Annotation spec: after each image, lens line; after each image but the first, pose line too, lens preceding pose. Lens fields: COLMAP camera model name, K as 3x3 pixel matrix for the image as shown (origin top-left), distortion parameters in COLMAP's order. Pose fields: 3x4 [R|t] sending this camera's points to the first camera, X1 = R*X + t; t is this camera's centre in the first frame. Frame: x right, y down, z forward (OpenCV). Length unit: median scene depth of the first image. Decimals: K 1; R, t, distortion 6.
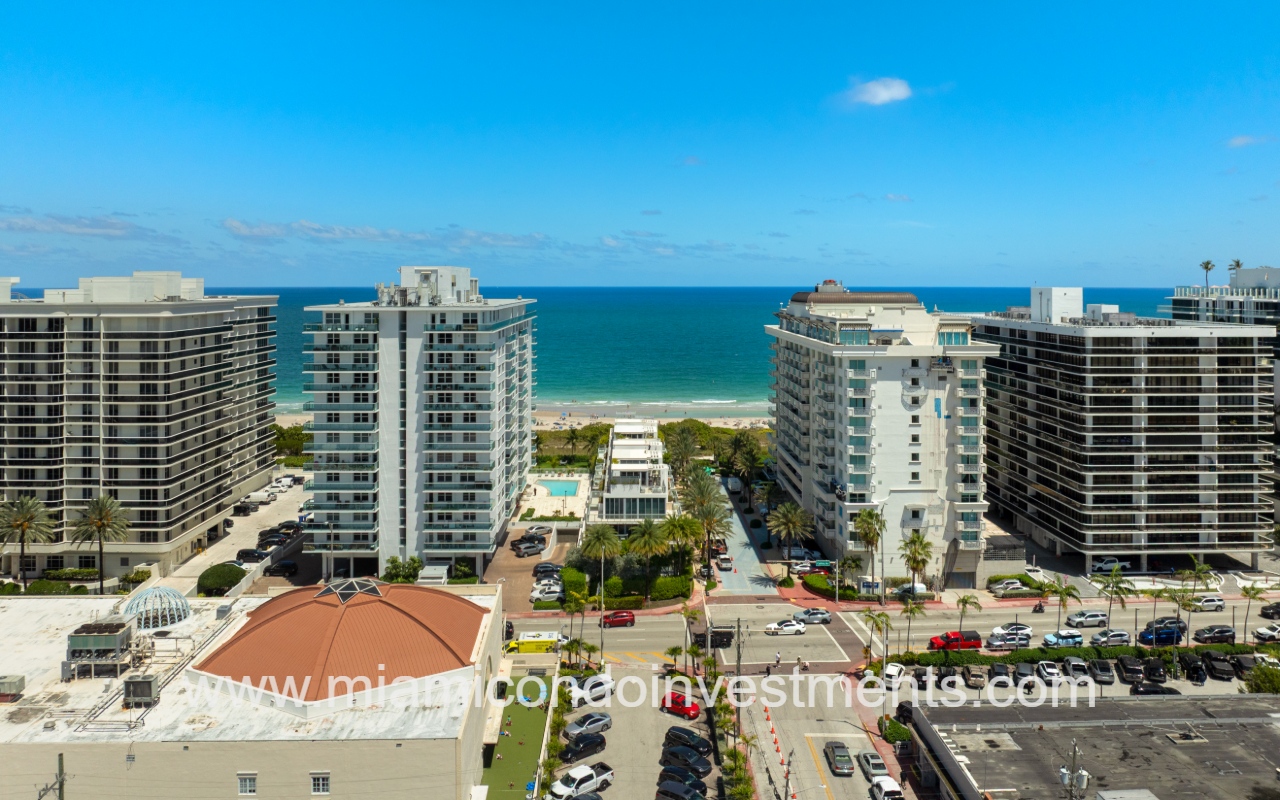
lens RADIAL K [[928.2, 0, 638.9], [0, 928.2, 279.0], [0, 0, 1]] dist [-0.000722, -0.092446]
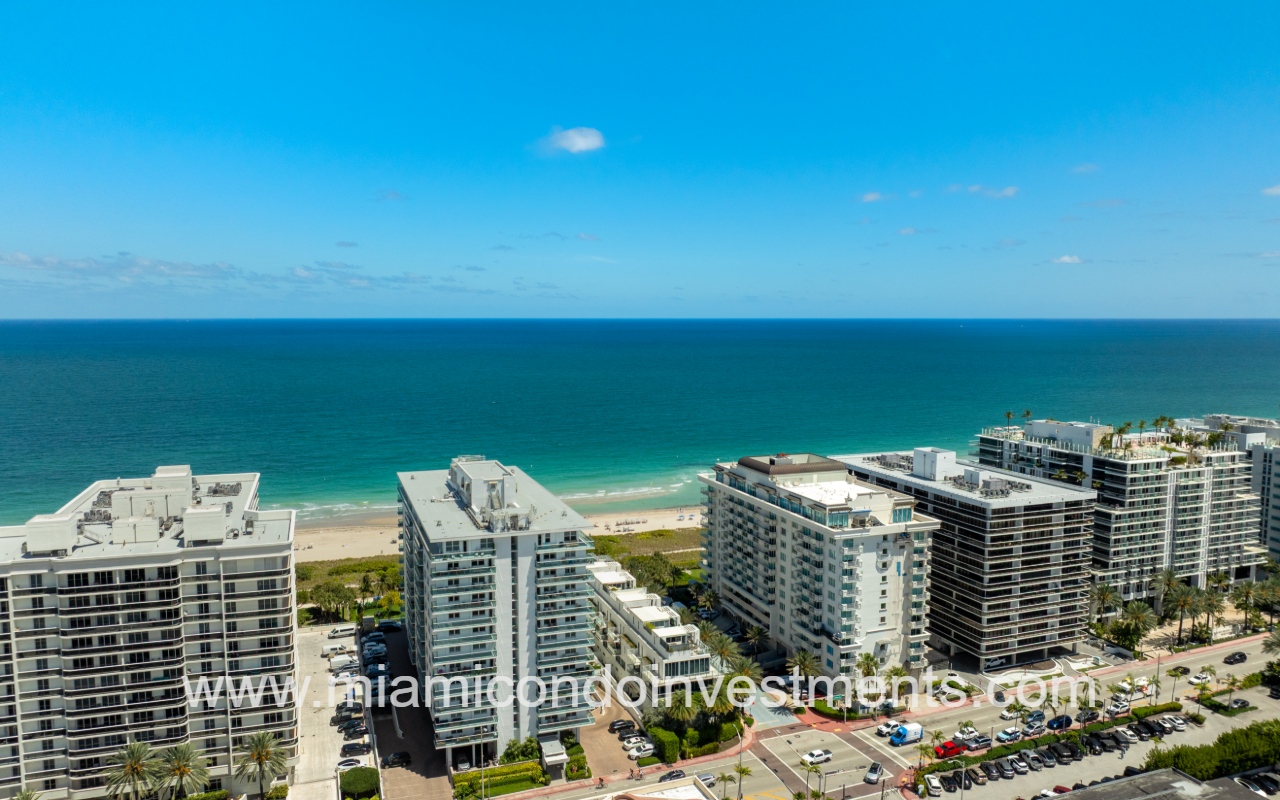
lens RADIAL K [[888.8, 0, 640.0], [0, 888.8, 400.0], [0, 0, 1]] dist [-0.048992, -0.002704]
pose [[0.945333, -0.030877, 0.324643, -0.446642], [-0.001759, 0.995010, 0.099758, -0.235061], [-0.326103, -0.094876, 0.940561, -0.066955]]
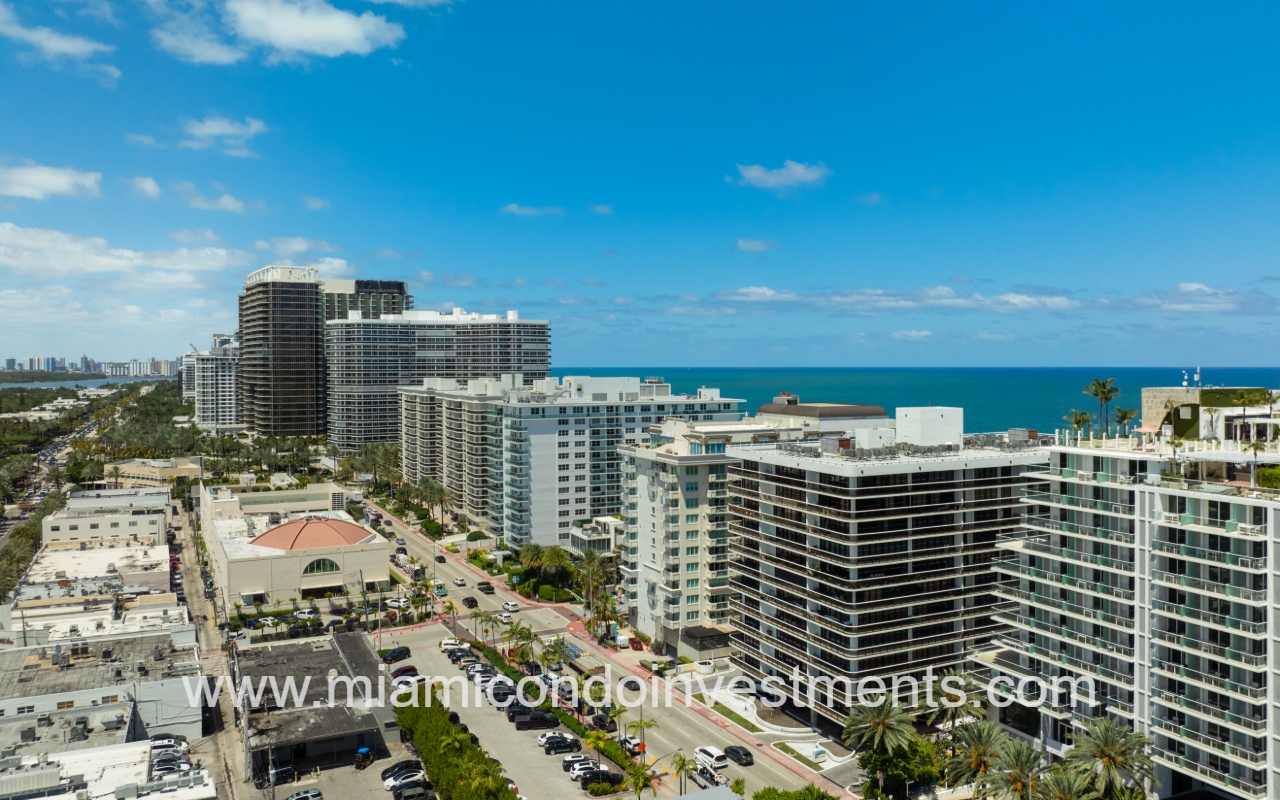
lens RADIAL K [[913.8, 0, 640.4], [0, 913.8, 372.3], [0, 0, 1]] dist [-0.047777, -0.000902]
pose [[0.435919, 0.009337, -0.899938, 1.383010], [0.000859, 0.999941, 0.010790, -0.044867], [0.899986, -0.005477, 0.435885, 0.459795]]
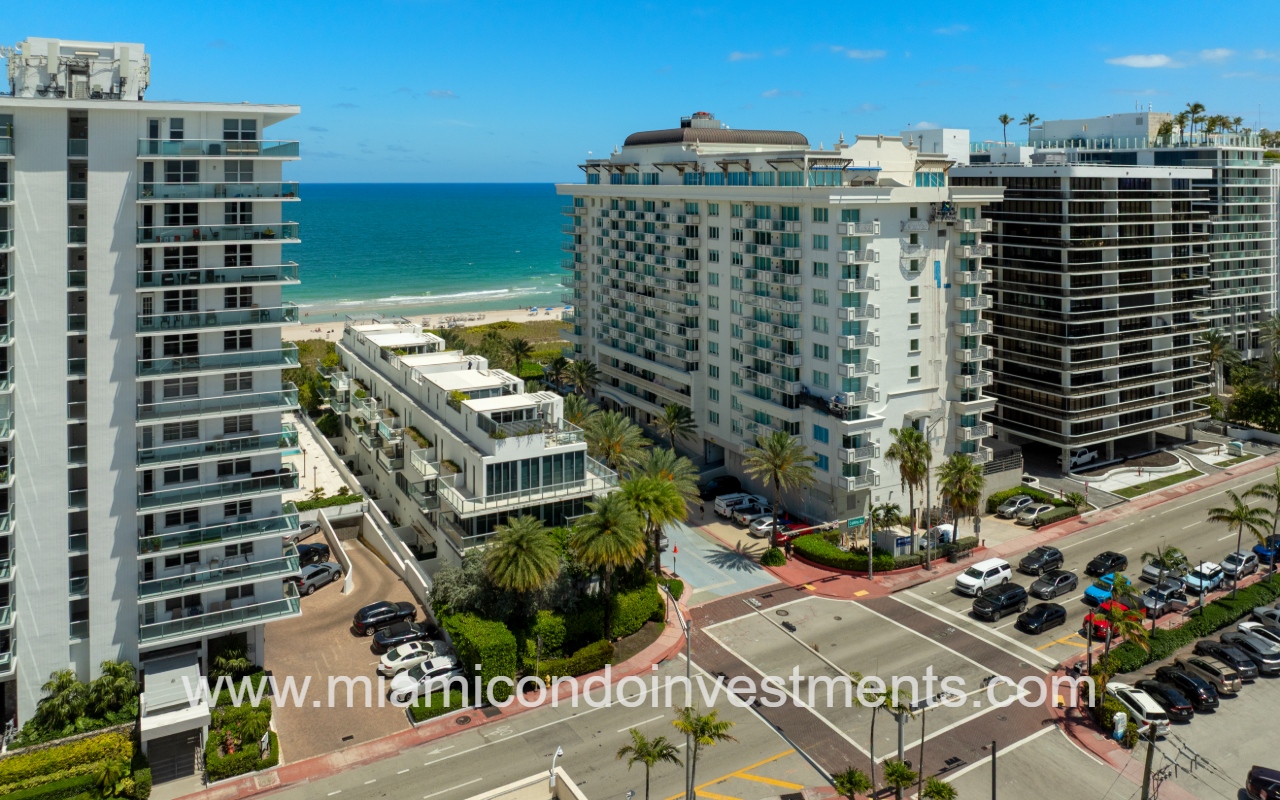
lens RADIAL K [[923.2, 0, 644.8], [0, 923.2, 185.0], [0, 0, 1]] dist [-0.020803, -0.003493]
pose [[0.880826, -0.002017, 0.473436, -0.216412], [-0.003054, 0.999946, 0.009941, 0.063718], [-0.473431, -0.010202, 0.880772, 0.479572]]
